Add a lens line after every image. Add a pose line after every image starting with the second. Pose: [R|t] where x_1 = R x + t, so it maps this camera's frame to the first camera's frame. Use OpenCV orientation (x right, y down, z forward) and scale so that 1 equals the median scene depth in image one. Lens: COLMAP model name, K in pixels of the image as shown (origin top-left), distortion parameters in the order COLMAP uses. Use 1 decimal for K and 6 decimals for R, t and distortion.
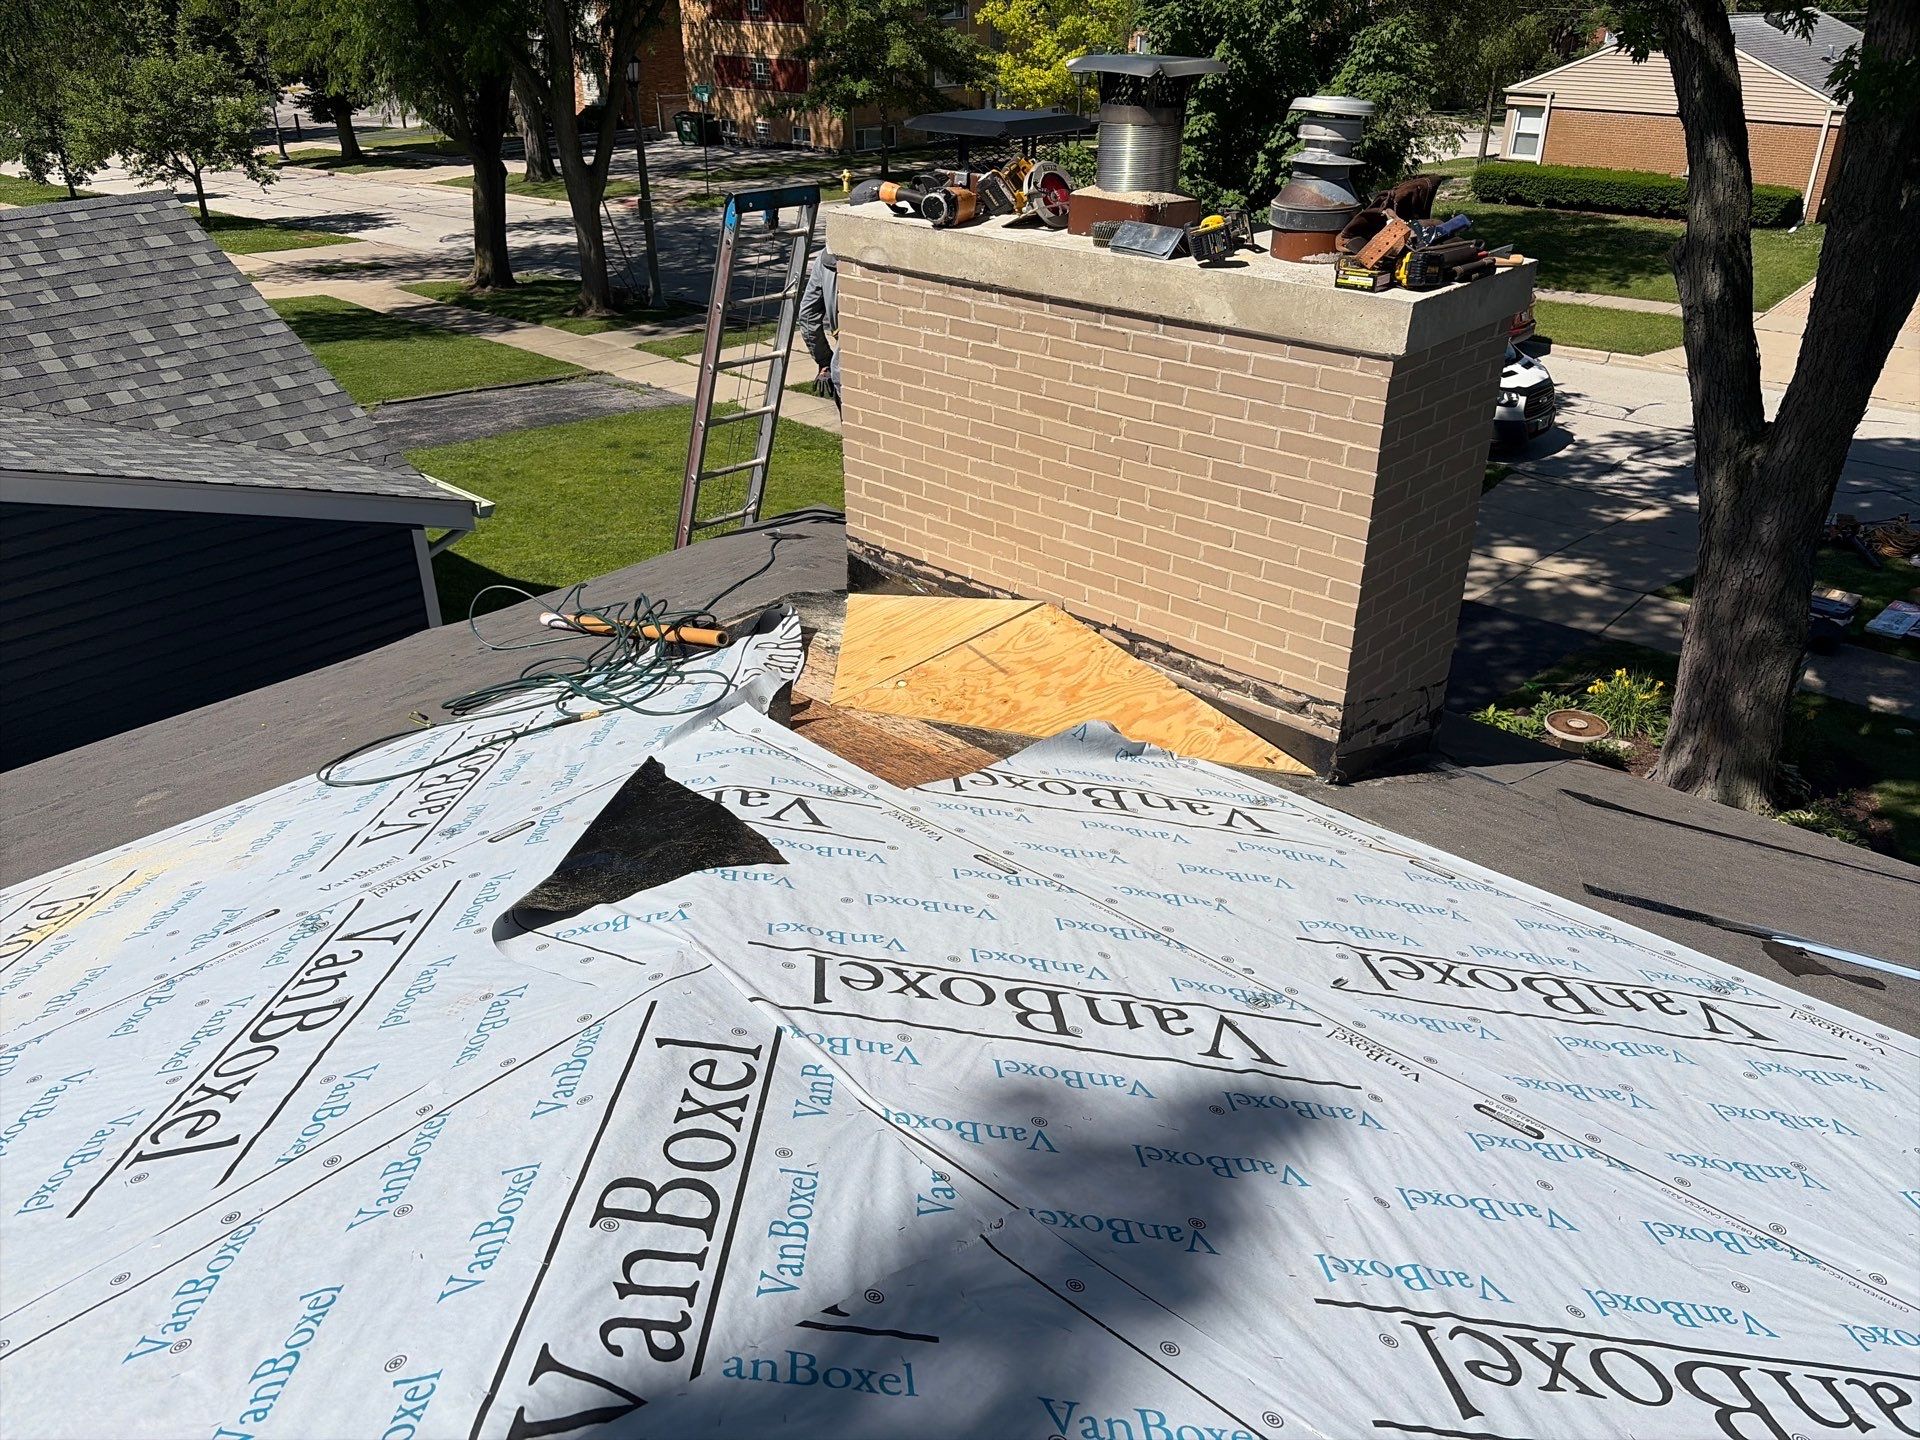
lens RADIAL K [[1444.0, 0, 958.6], [0, 1444.0, 727.3], [0, 0, 1]] dist [0.038224, -0.039082]
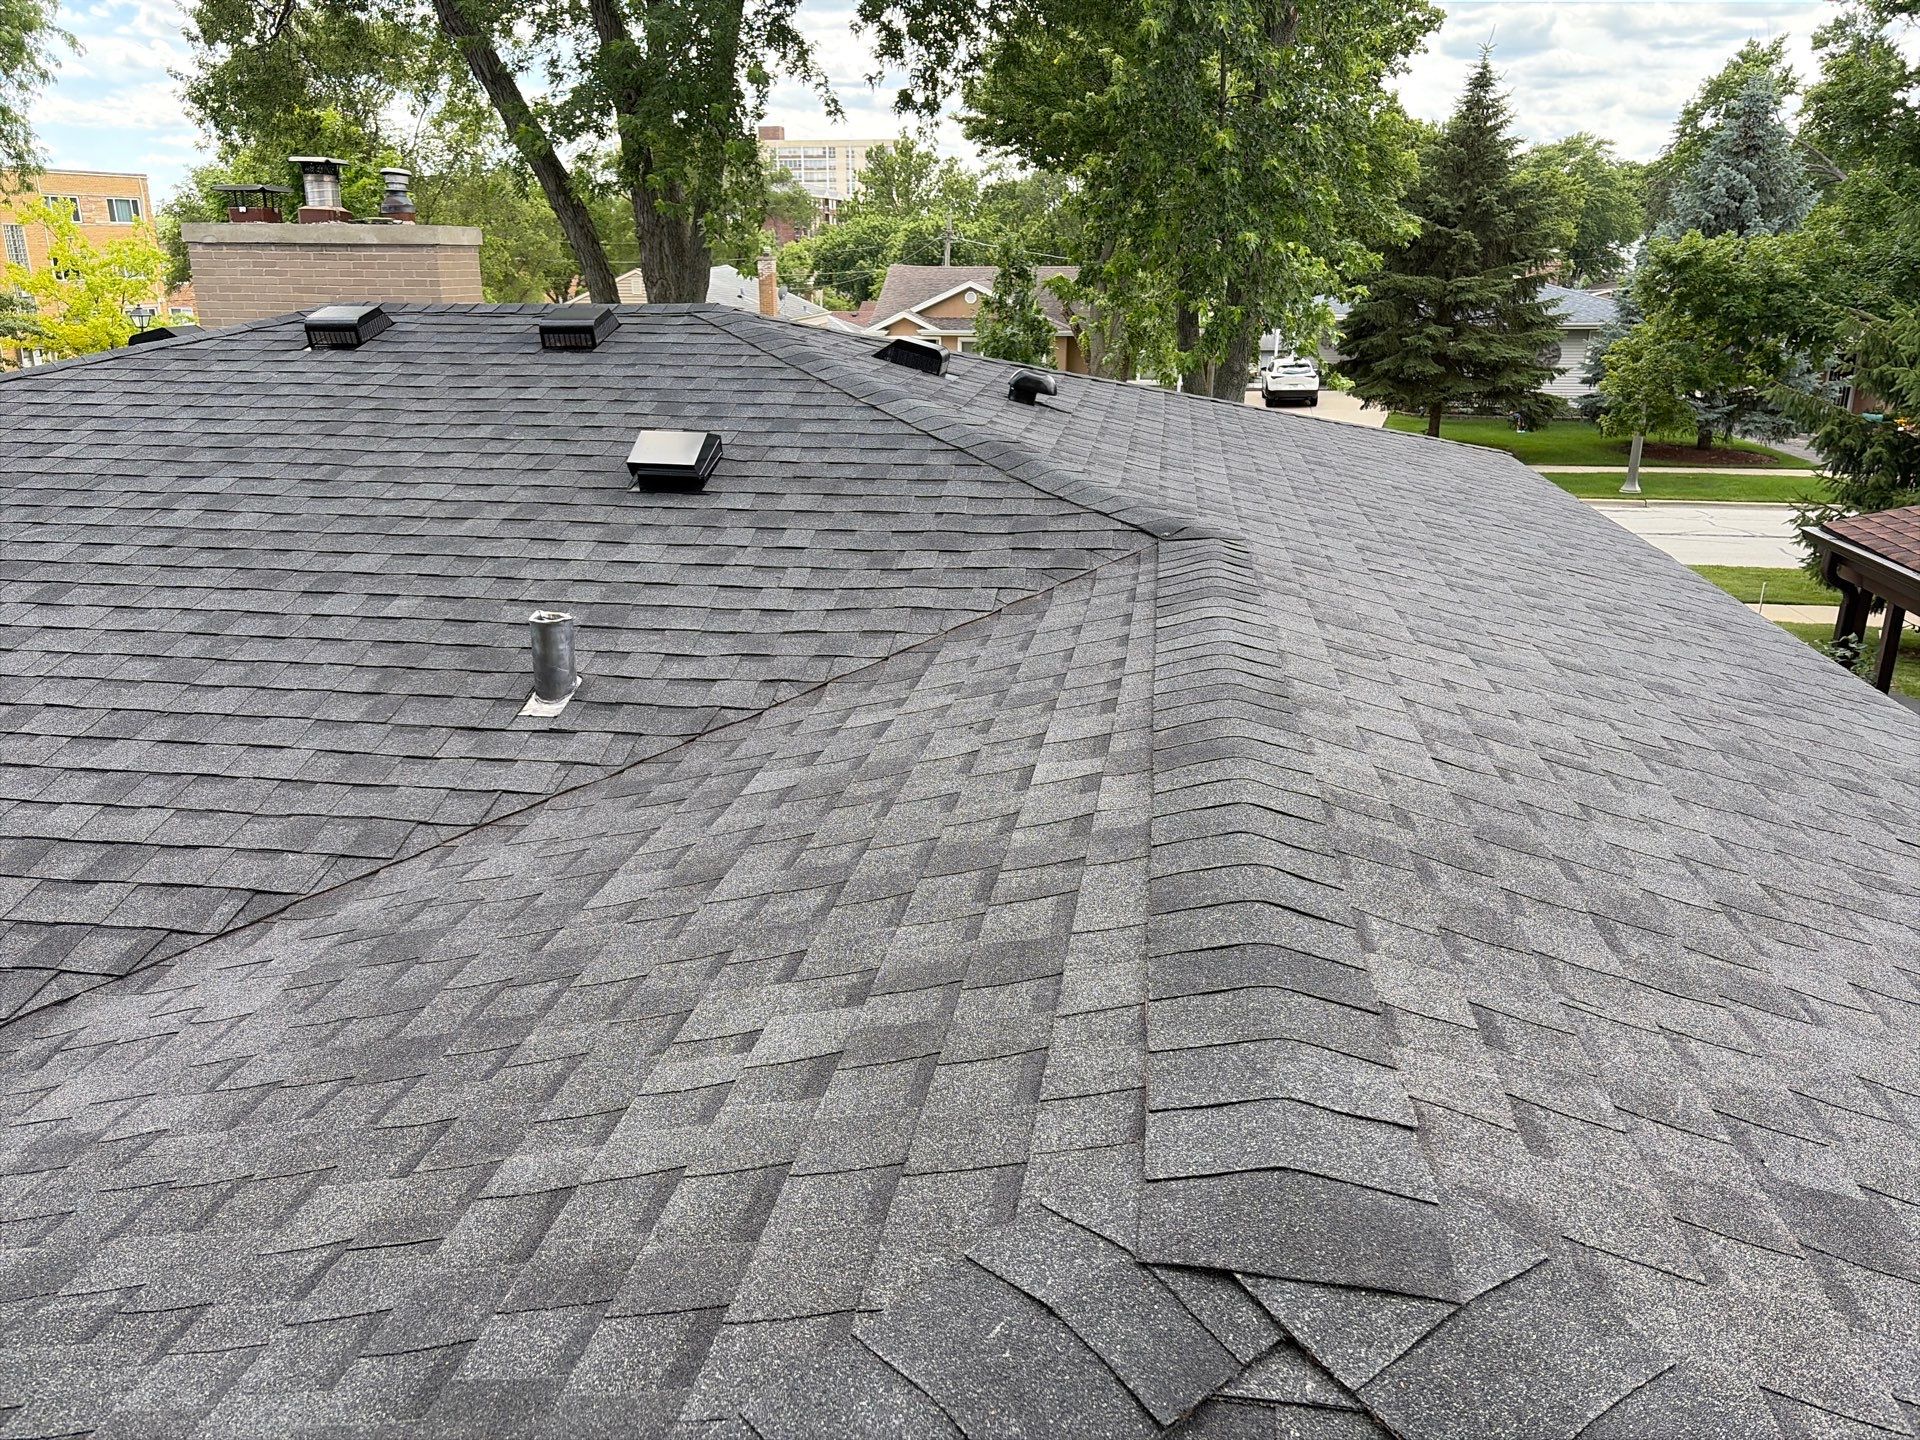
lens RADIAL K [[1444.0, 0, 948.0], [0, 1444.0, 737.6], [0, 0, 1]] dist [0.038224, -0.039082]
pose [[0.825708, -0.175123, 0.536225, -0.231920], [0.261787, 0.960988, -0.089269, 0.476225], [-0.499673, 0.214087, 0.839341, -0.690087]]
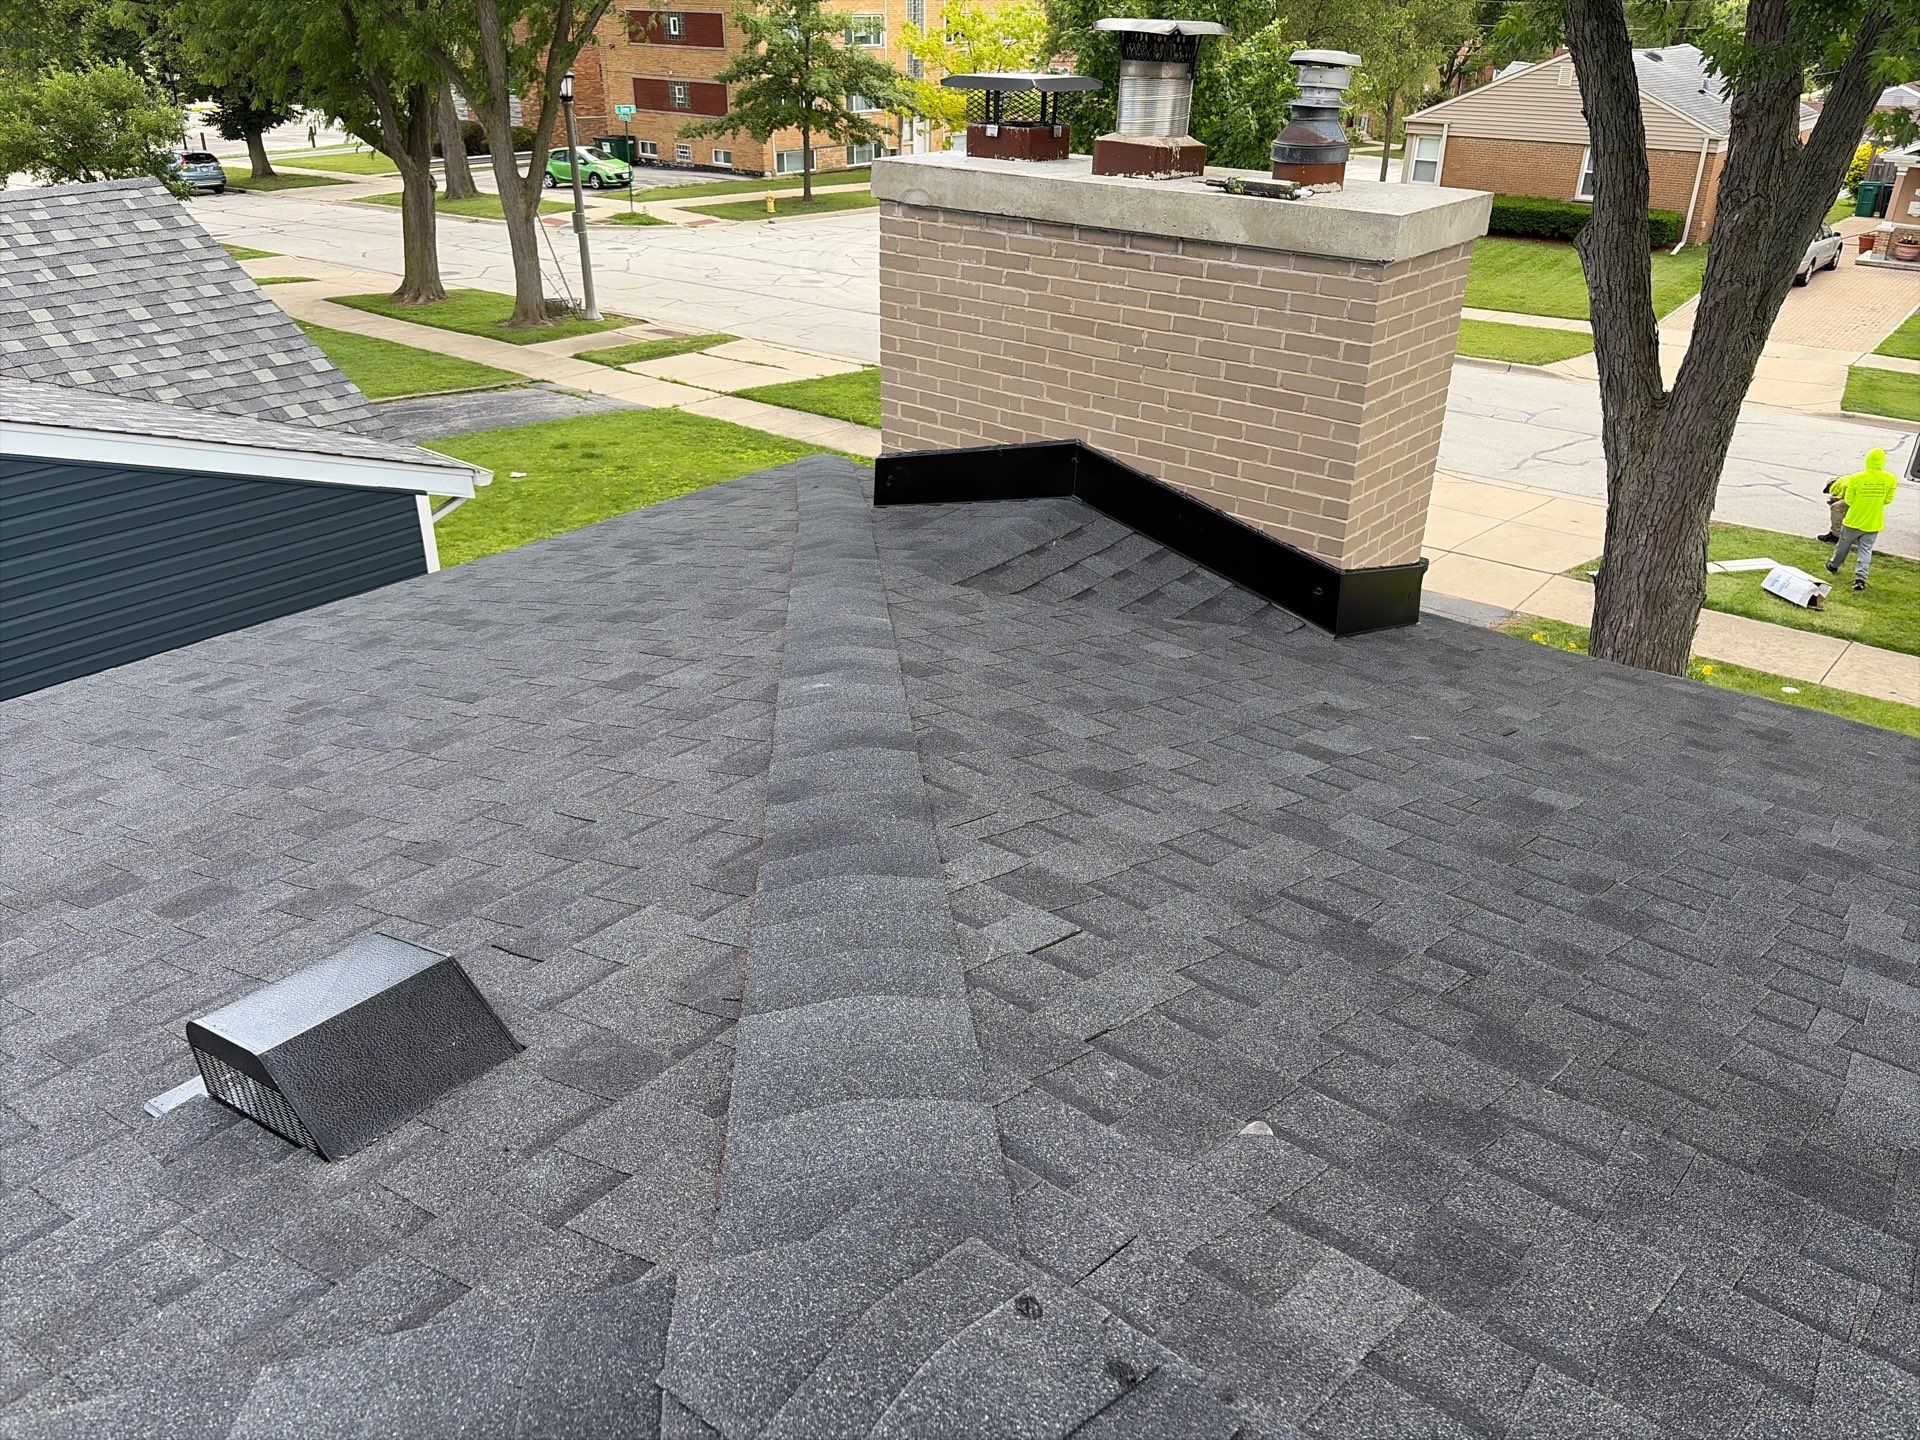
lens RADIAL K [[1444.0, 0, 968.1], [0, 1444.0, 726.0], [0, 0, 1]] dist [0.038224, -0.039082]
pose [[0.997824, -0.015263, 0.064147, -0.046714], [0.016515, 0.999682, -0.019035, 0.053583], [-0.063836, 0.020053, 0.997759, -0.061806]]
